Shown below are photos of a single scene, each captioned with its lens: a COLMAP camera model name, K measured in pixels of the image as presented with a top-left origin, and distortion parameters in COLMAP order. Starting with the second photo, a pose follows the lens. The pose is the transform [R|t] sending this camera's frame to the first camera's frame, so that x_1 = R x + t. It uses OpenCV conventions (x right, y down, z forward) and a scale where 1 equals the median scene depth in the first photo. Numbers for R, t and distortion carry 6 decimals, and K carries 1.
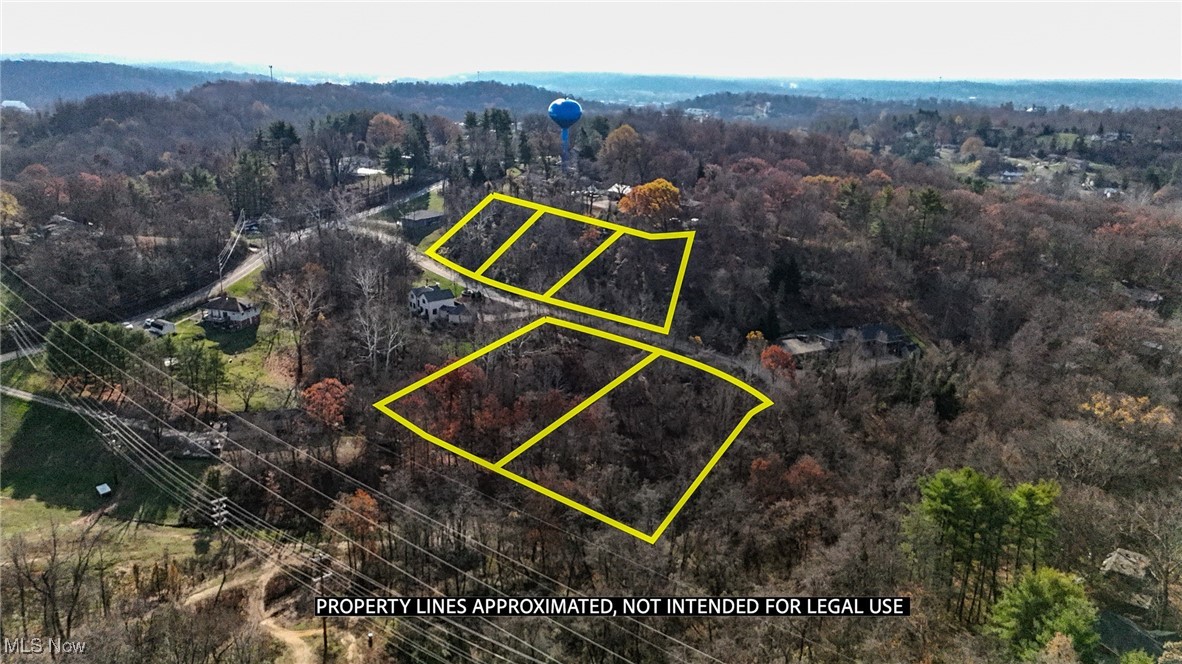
lens RADIAL K [[928.1, 0, 591.0], [0, 928.1, 332.0], [0, 0, 1]] dist [0.104079, -0.133495]
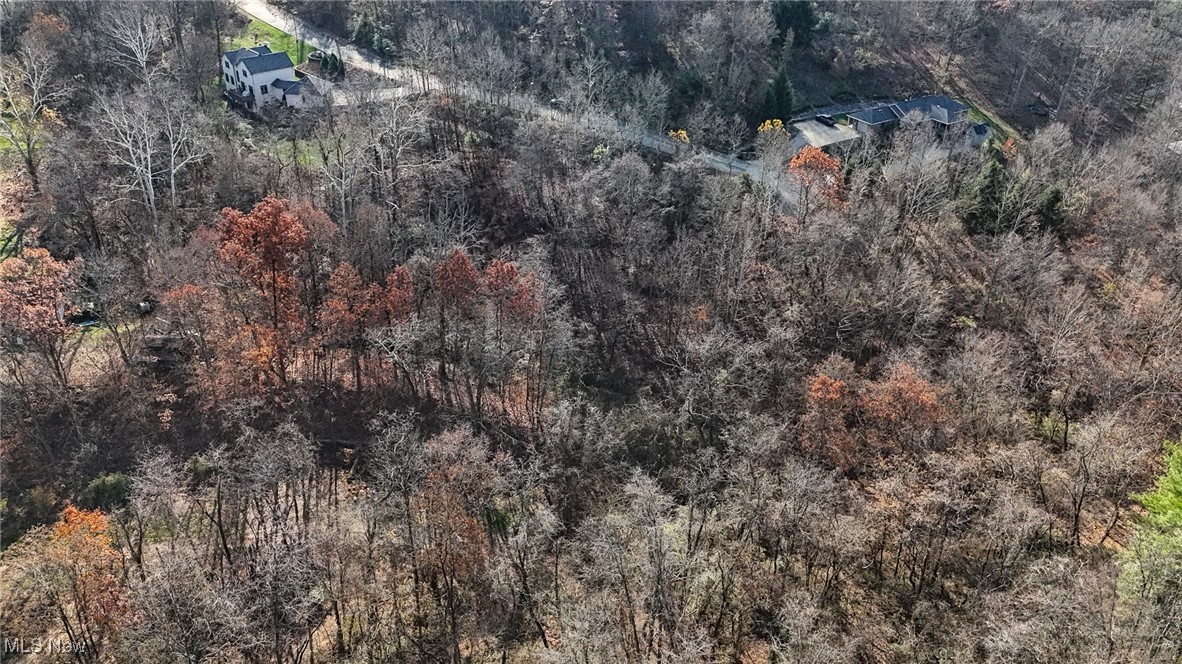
lens RADIAL K [[928.1, 0, 591.0], [0, 928.1, 332.0], [0, 0, 1]] dist [0.104079, -0.133495]
pose [[0.995117, -0.048729, 0.085840, -0.006297], [0.024069, 0.963185, 0.267760, -0.029625], [-0.095727, -0.264386, 0.959654, 0.308071]]
